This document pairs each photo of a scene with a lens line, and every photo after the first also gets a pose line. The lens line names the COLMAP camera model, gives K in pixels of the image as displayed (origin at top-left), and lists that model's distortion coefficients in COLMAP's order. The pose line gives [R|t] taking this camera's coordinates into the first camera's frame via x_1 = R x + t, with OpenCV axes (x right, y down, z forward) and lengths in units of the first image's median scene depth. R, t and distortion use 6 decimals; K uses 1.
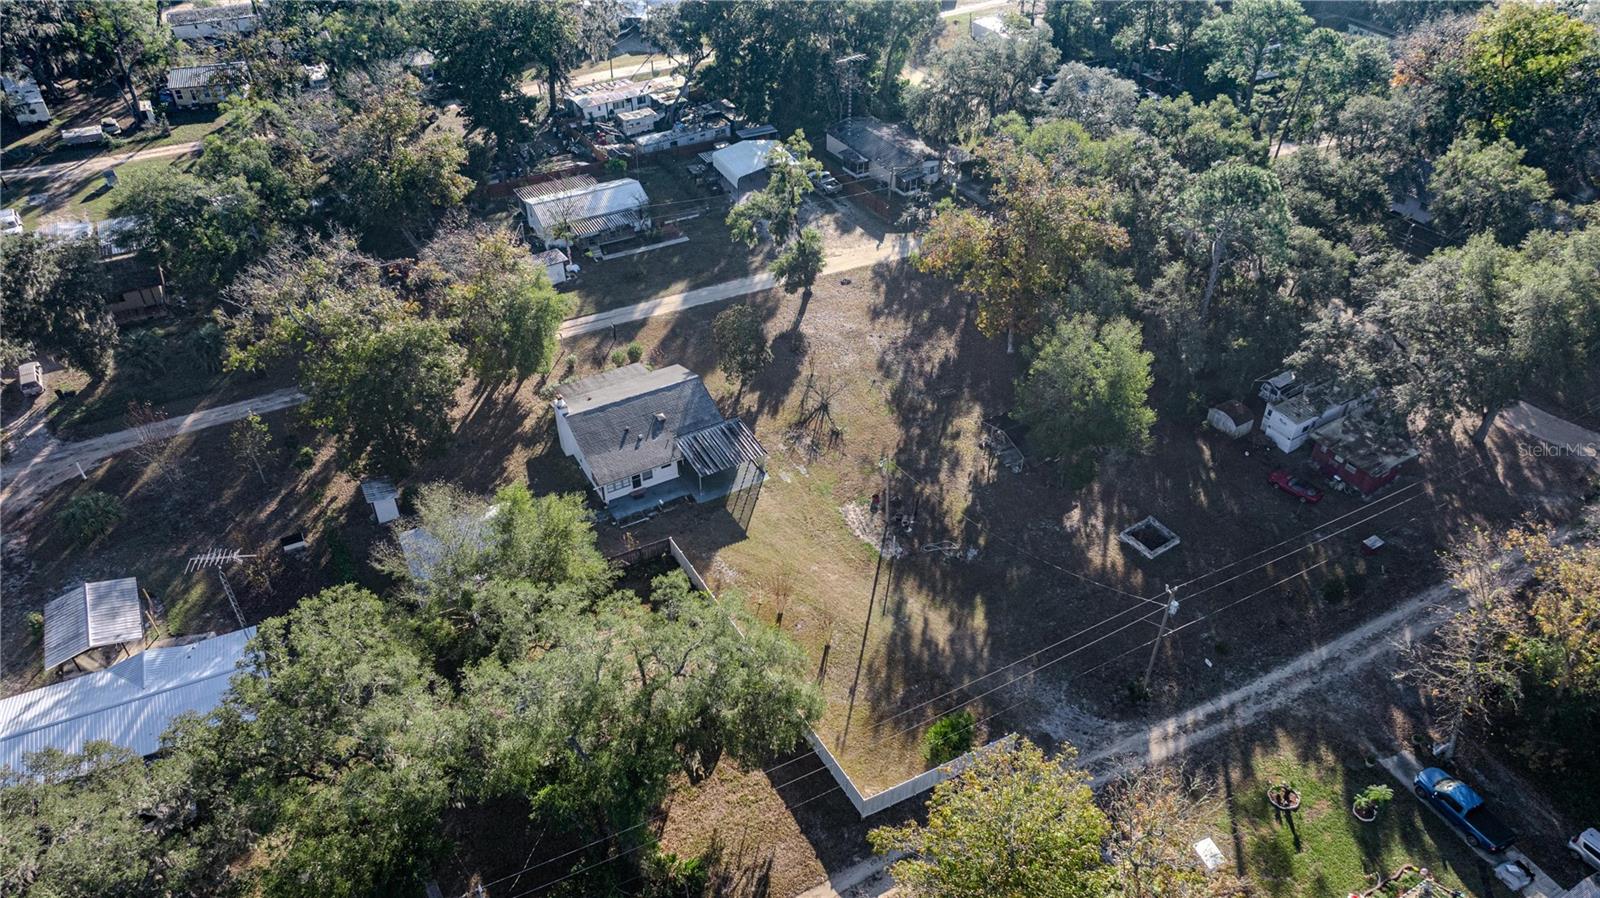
lens RADIAL K [[1128.7, 0, 805.9], [0, 1128.7, 446.8], [0, 0, 1]] dist [-0.022396, 0.000955]
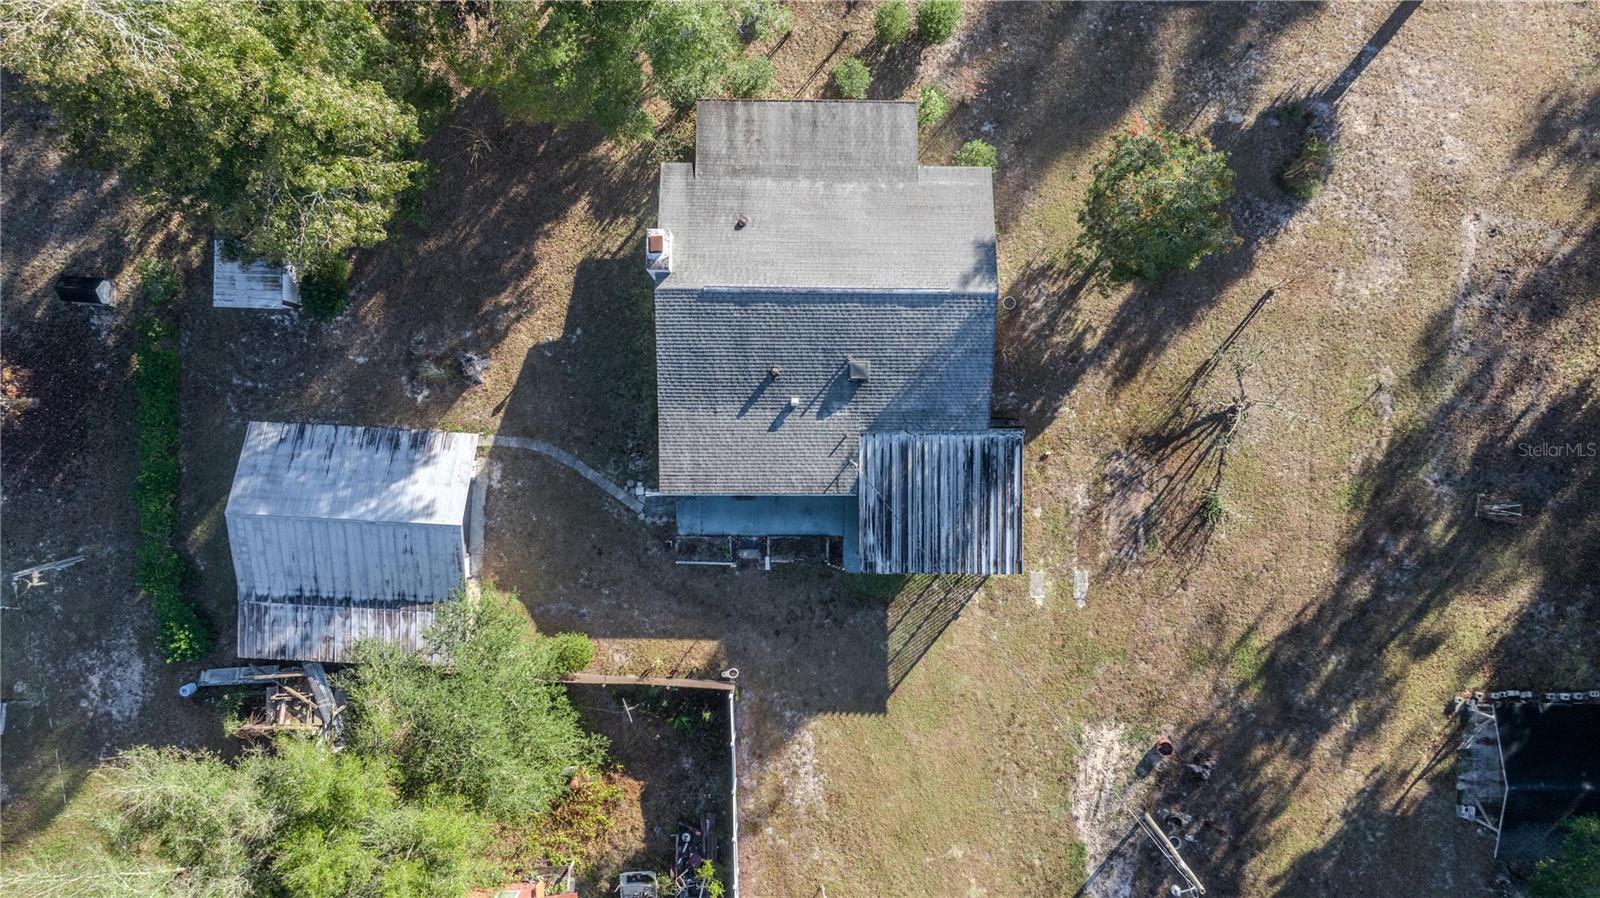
lens RADIAL K [[1128.7, 0, 805.9], [0, 1128.7, 446.8], [0, 0, 1]] dist [-0.022396, 0.000955]
pose [[0.868730, 0.495156, 0.011347, -0.139156], [-0.322114, 0.547435, 0.772372, -0.343373], [0.376232, -0.674638, 0.635069, 0.710656]]
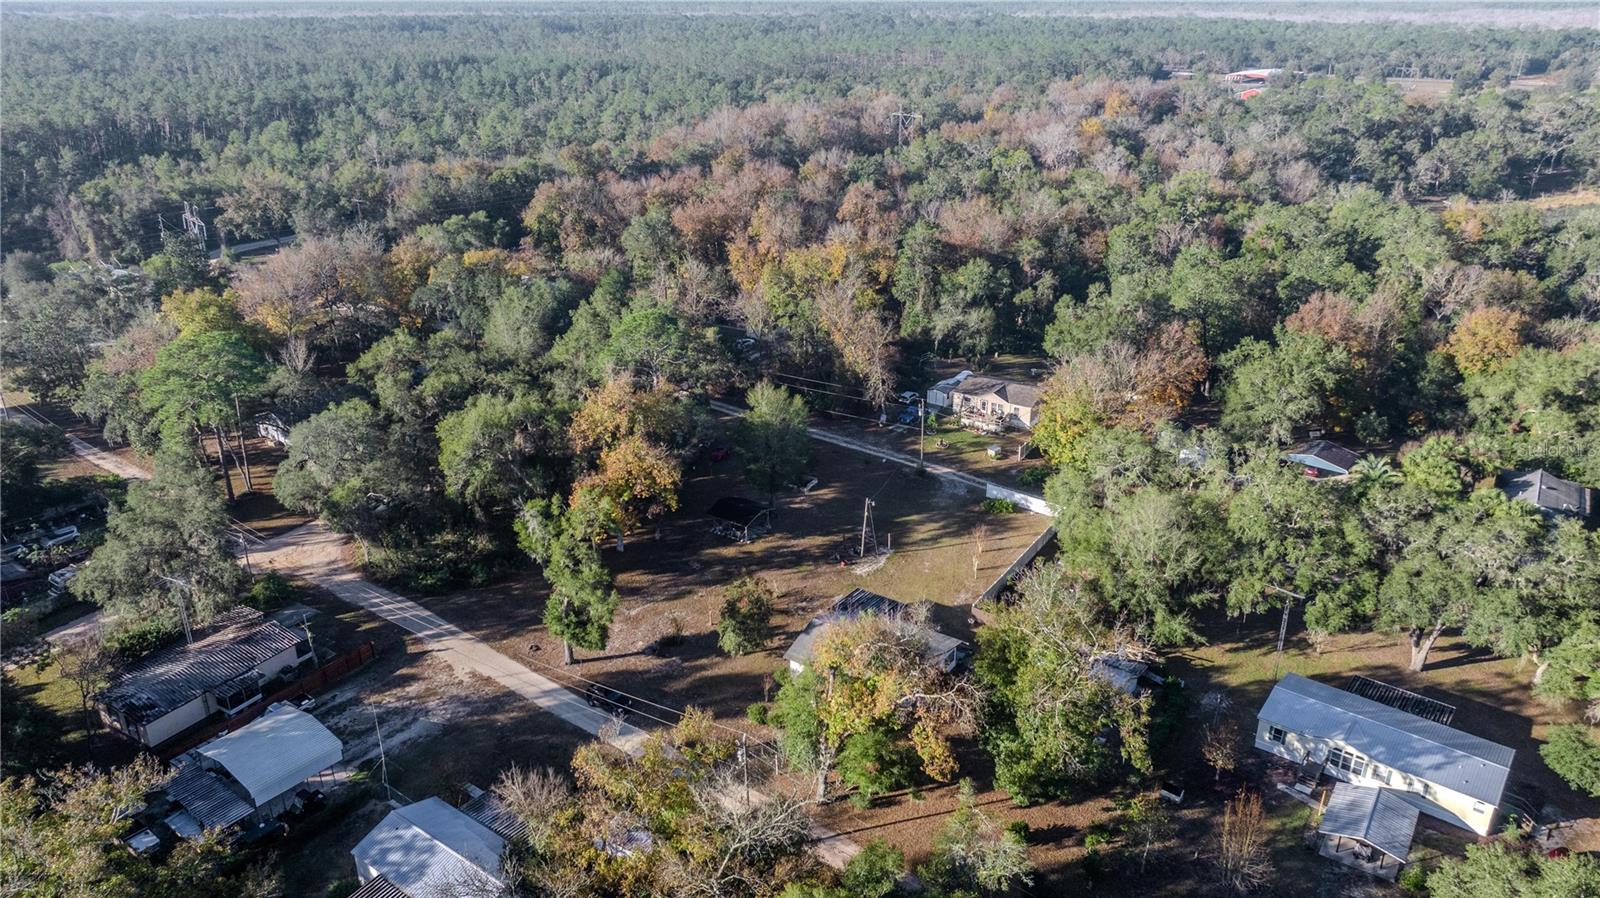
lens RADIAL K [[1128.7, 0, 805.9], [0, 1128.7, 446.8], [0, 0, 1]] dist [-0.022396, 0.000955]
pose [[-0.445376, -0.350106, 0.824054, -0.981321], [0.553612, 0.615662, 0.560780, -0.822345], [-0.703671, 0.705965, -0.080378, 1.027084]]
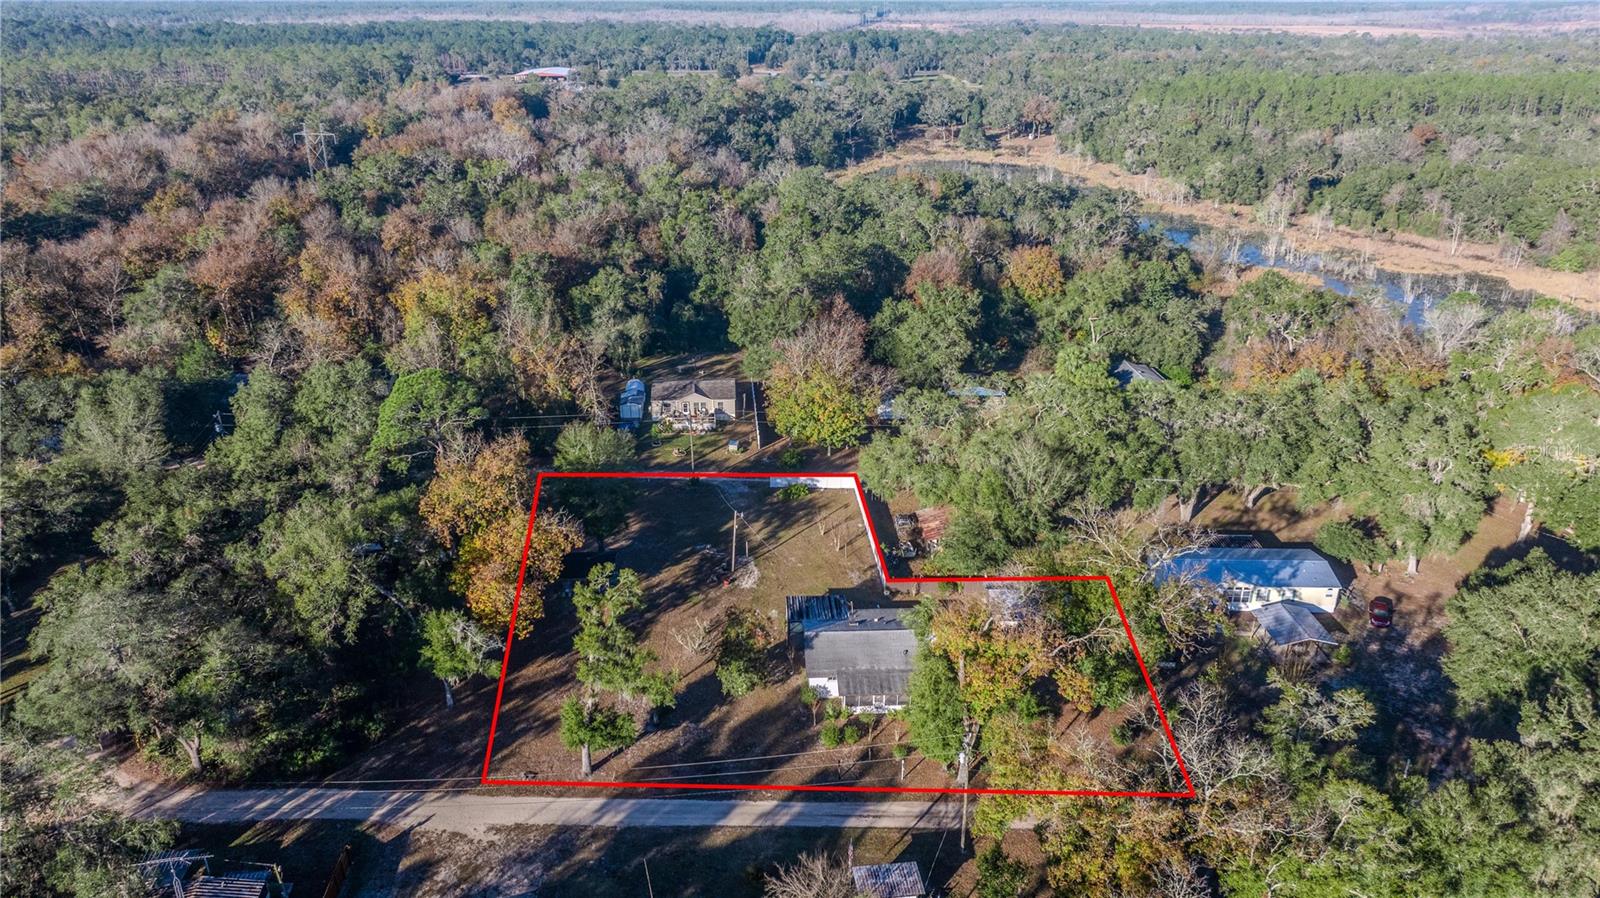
lens RADIAL K [[1128.7, 0, 805.9], [0, 1128.7, 446.8], [0, 0, 1]] dist [-0.022396, 0.000955]
pose [[-0.897367, -0.178249, 0.403682, -0.524804], [0.264984, 0.513839, 0.815937, -1.084718], [-0.352867, 0.839164, -0.413869, 1.363961]]
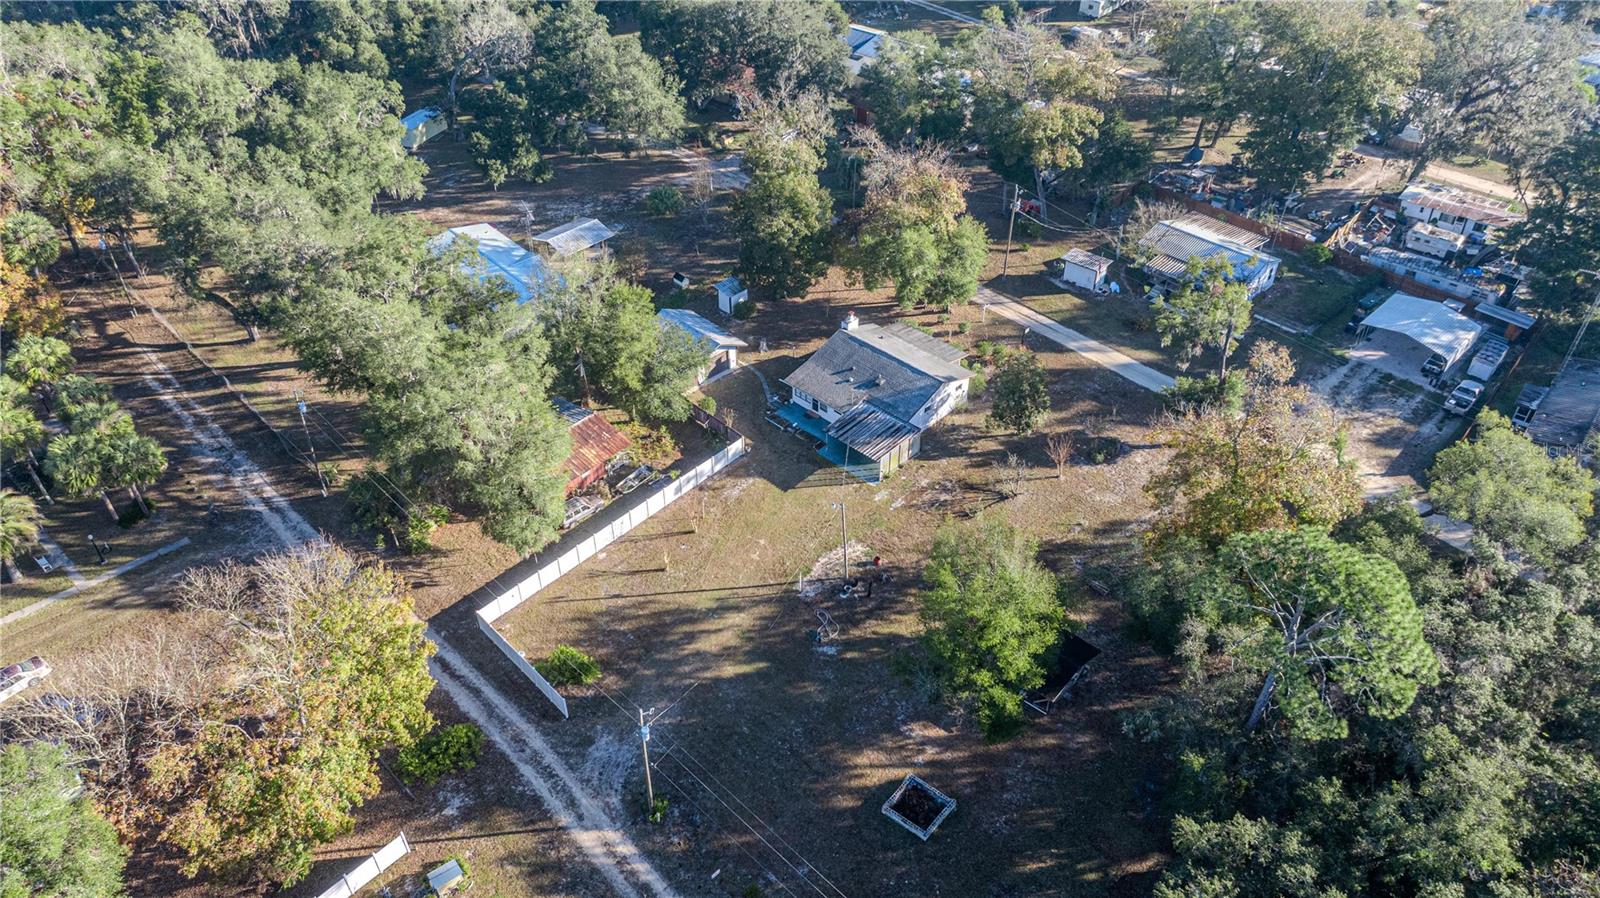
lens RADIAL K [[1128.7, 0, 805.9], [0, 1128.7, 446.8], [0, 0, 1]] dist [-0.022396, 0.000955]
pose [[0.294883, 0.596157, -0.746753, 0.676829], [-0.591685, 0.727573, 0.347197, -0.308775], [0.750302, 0.339460, 0.567287, 0.386108]]
